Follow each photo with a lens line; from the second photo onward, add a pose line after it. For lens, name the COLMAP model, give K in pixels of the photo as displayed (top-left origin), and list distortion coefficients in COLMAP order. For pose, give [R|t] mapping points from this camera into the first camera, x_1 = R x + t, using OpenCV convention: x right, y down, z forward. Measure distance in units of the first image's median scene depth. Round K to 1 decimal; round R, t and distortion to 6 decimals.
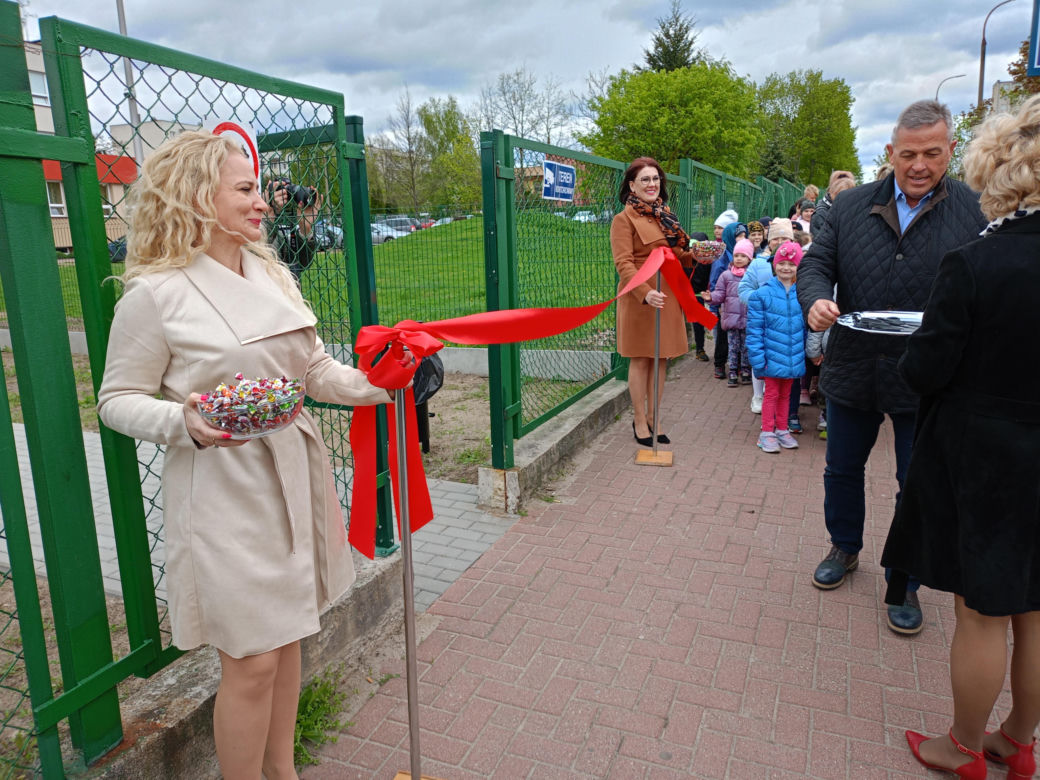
lens RADIAL K [[765.5, 0, 514.6], [0, 765.5, 386.7], [0, 0, 1]] dist [0.032400, -0.032369]
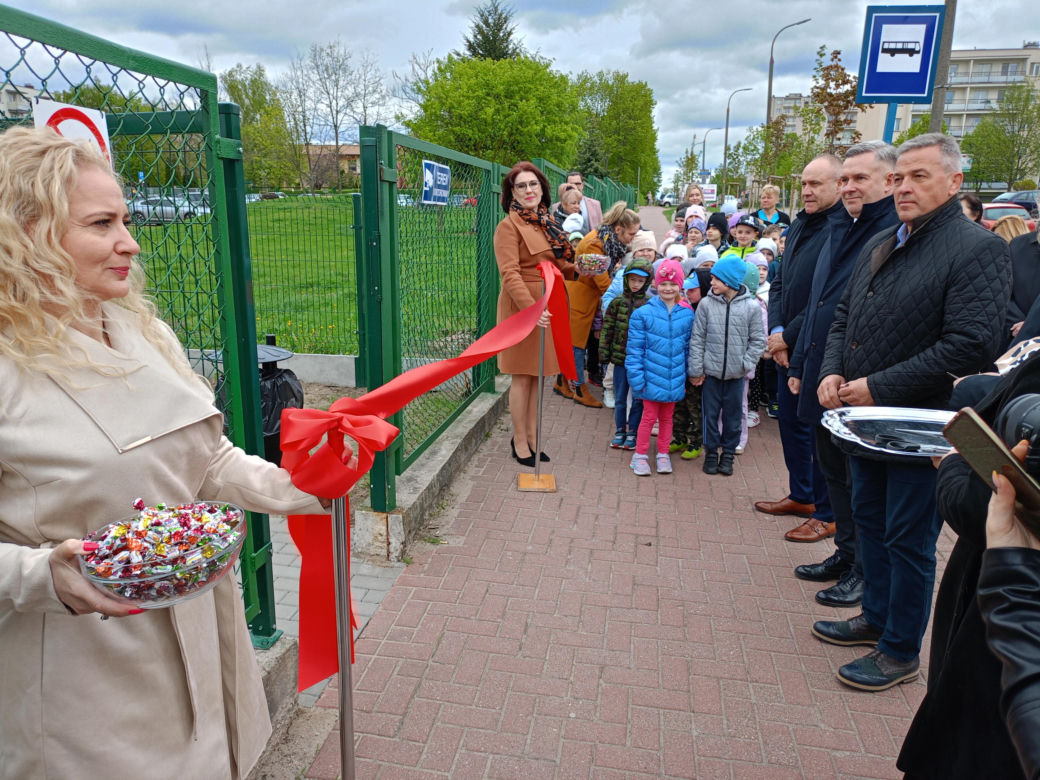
lens RADIAL K [[764.5, 0, 519.8], [0, 764.5, 388.0], [0, 0, 1]] dist [0.012304, -0.007205]
pose [[0.969793, -0.009904, 0.243729, -0.068698], [0.004237, 0.999709, 0.023767, -0.048562], [-0.243893, -0.022016, 0.969552, 0.099909]]
